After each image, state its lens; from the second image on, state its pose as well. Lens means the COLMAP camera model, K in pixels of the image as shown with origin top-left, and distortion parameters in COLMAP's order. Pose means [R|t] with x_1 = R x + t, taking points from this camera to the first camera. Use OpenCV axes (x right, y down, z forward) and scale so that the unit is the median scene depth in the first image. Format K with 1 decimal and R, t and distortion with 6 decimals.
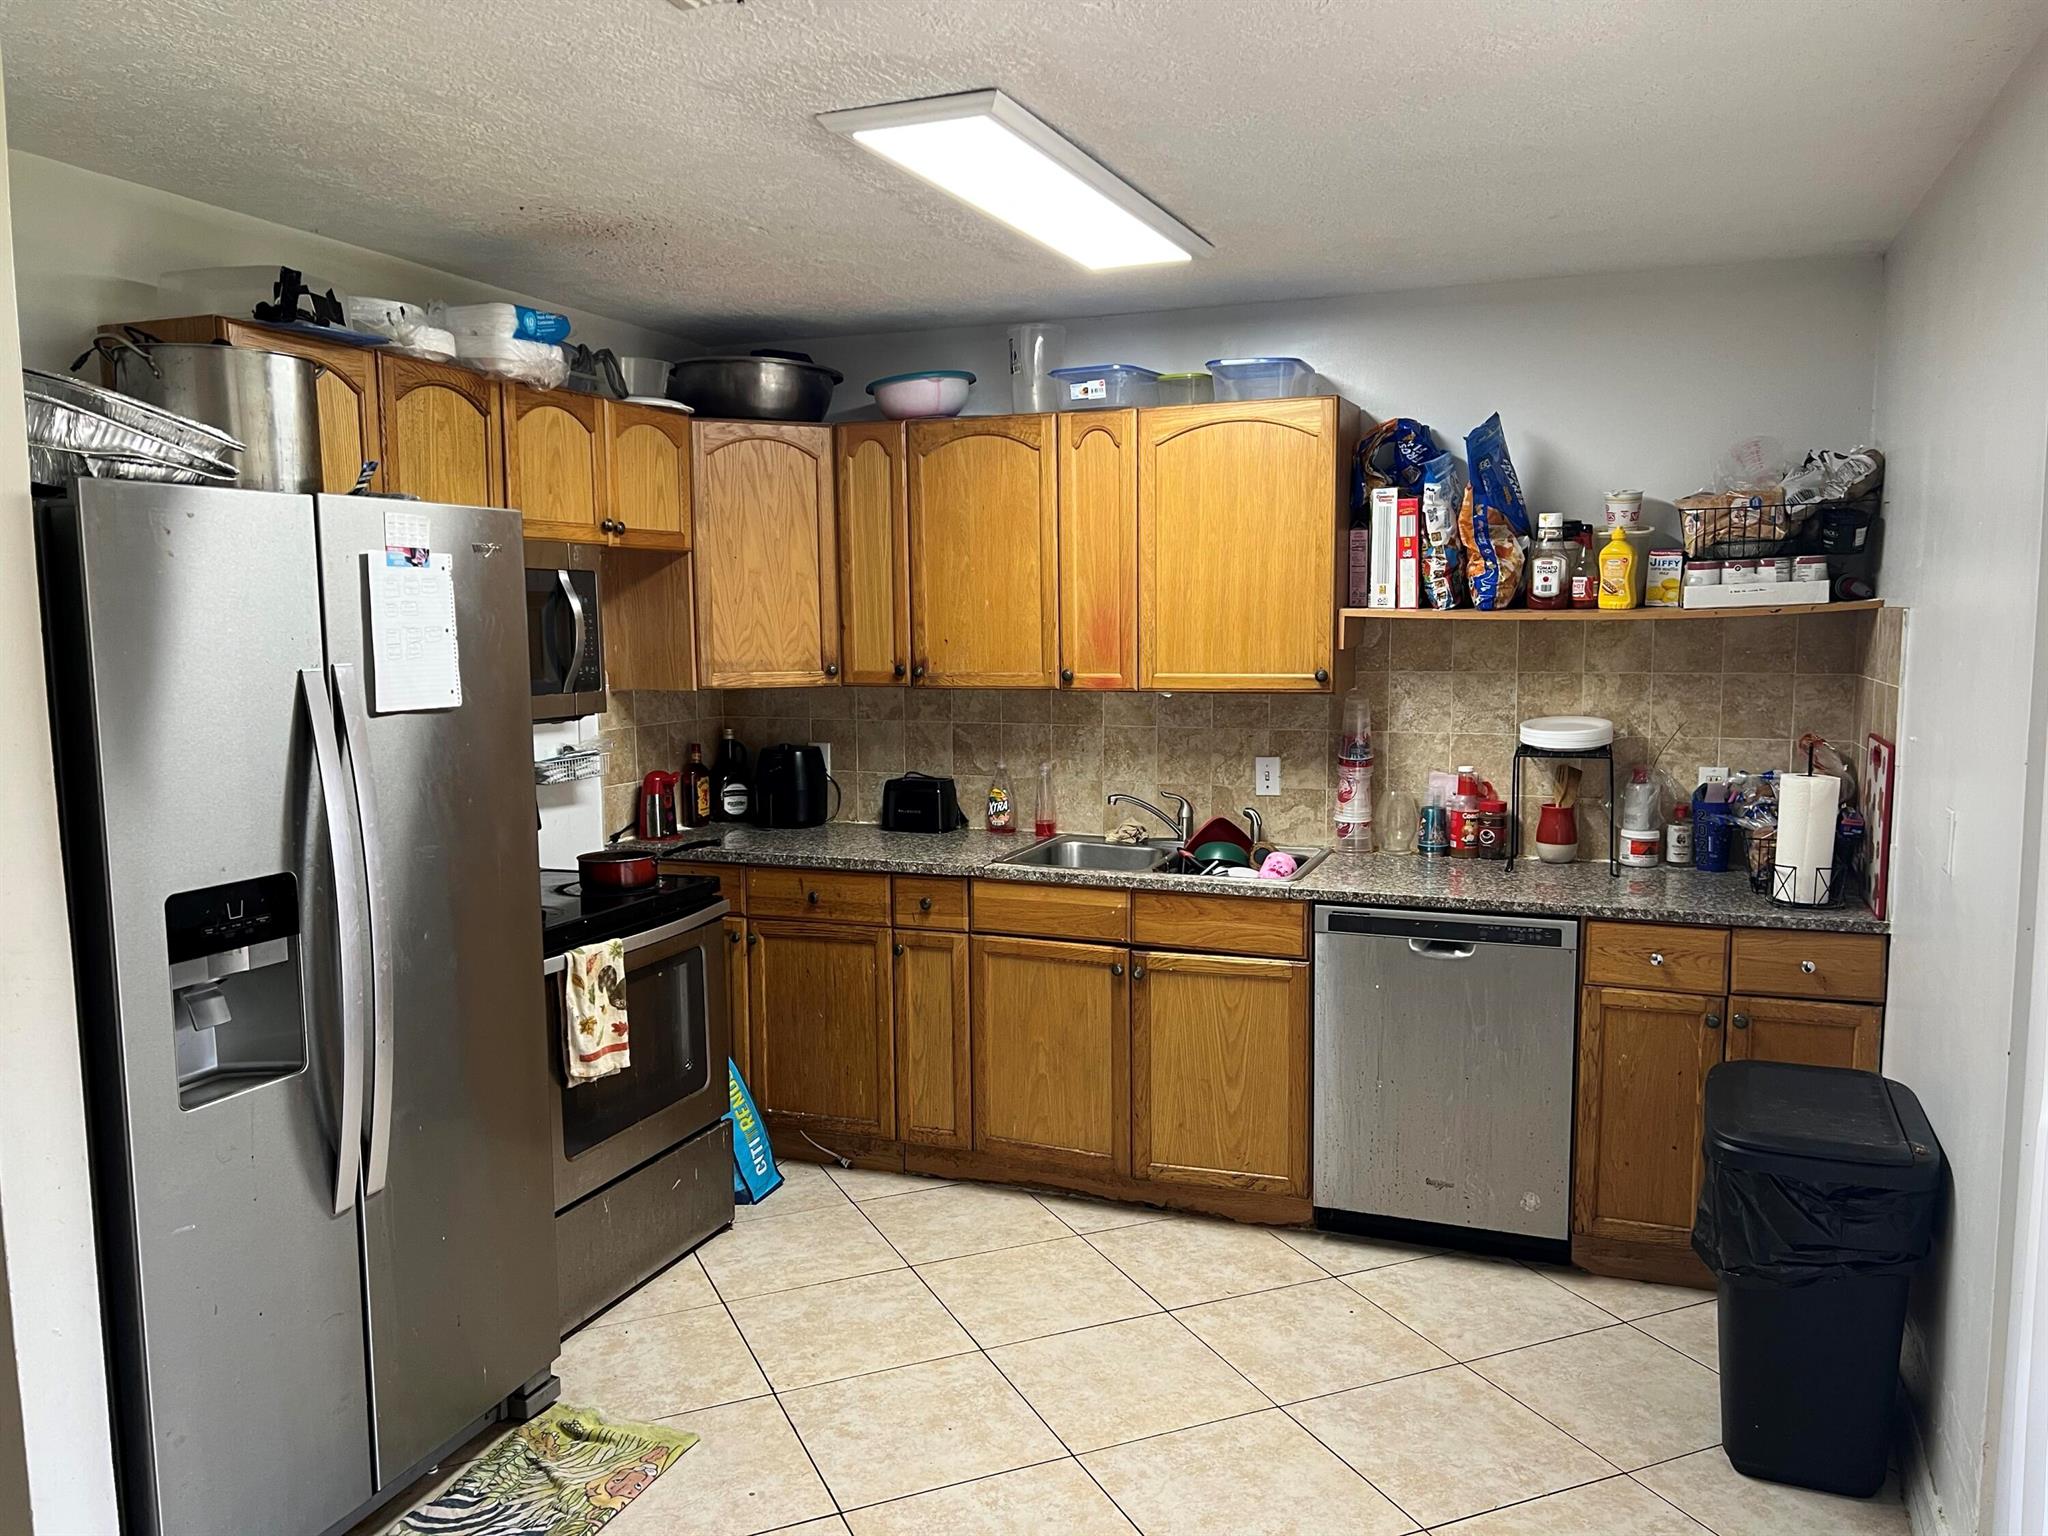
lens RADIAL K [[1534.4, 0, 977.2], [0, 1534.4, 781.8], [0, 0, 1]] dist [0.033445, -0.041573]
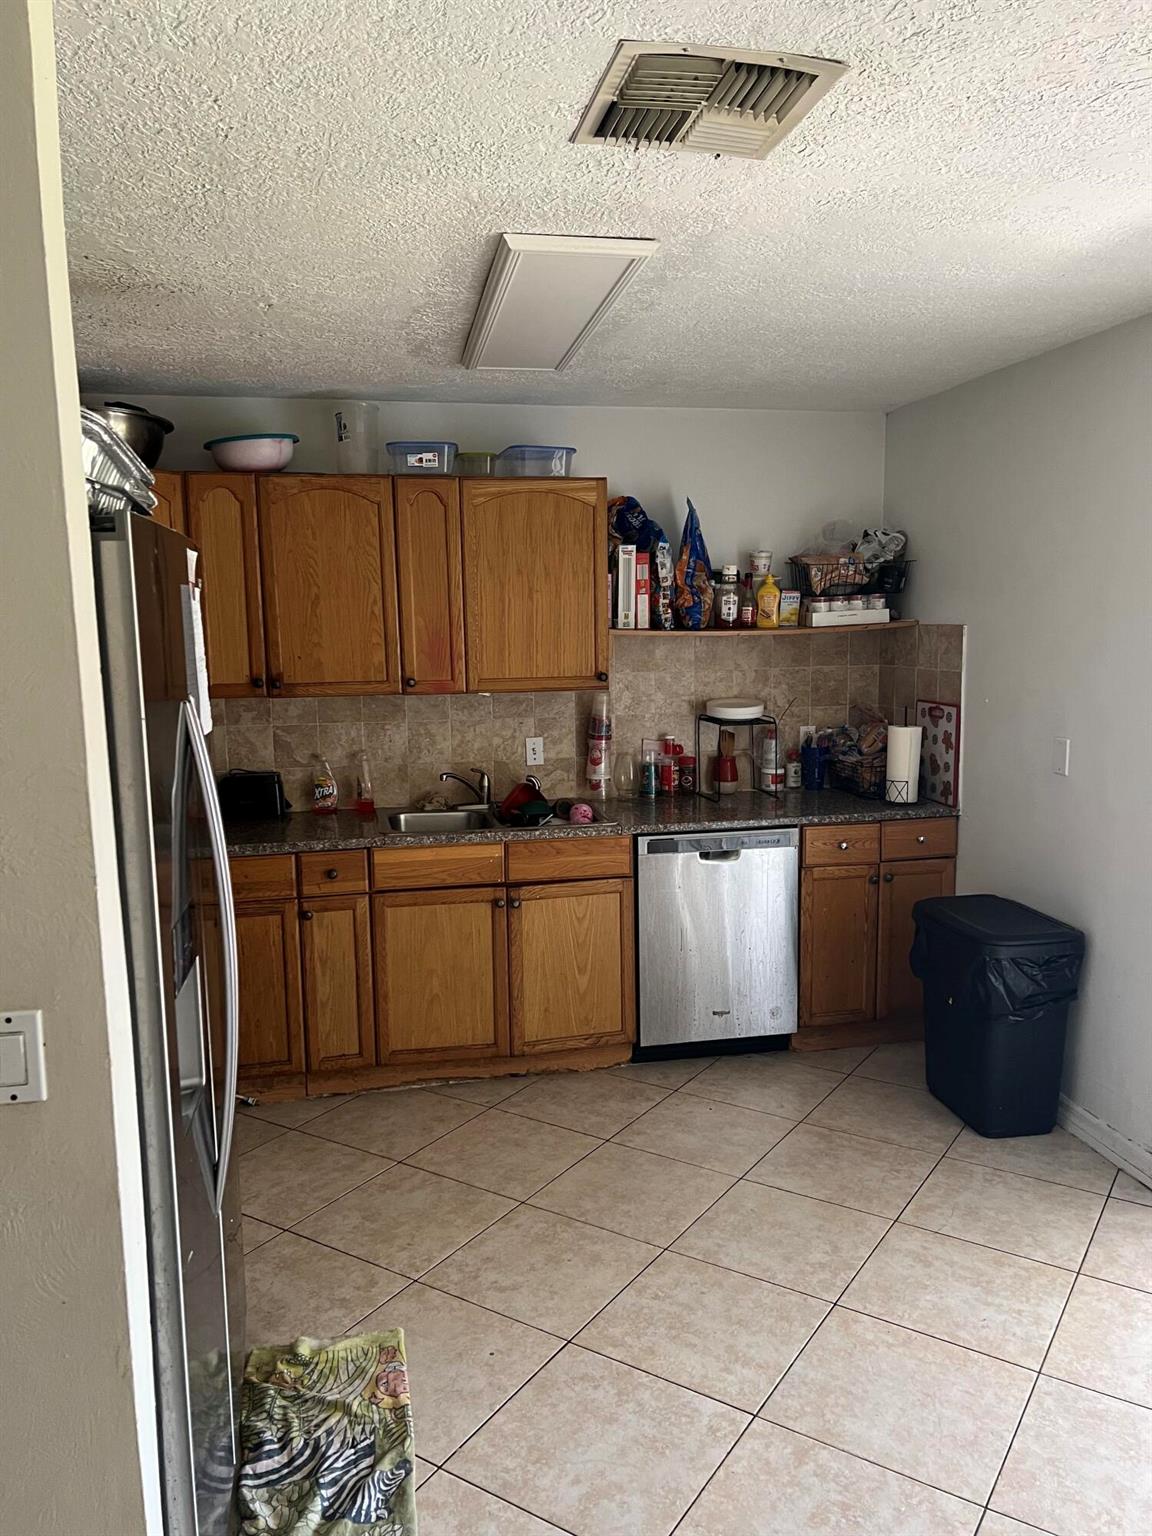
lens RADIAL K [[1150.8, 0, 578.6], [0, 1150.8, 772.9], [0, 0, 1]] dist [0.033445, -0.041573]
pose [[0.831610, -0.078310, 0.549812, -0.387395], [0.071746, 0.996861, 0.033466, -0.017918], [-0.550707, 0.011616, 0.834618, 0.130958]]
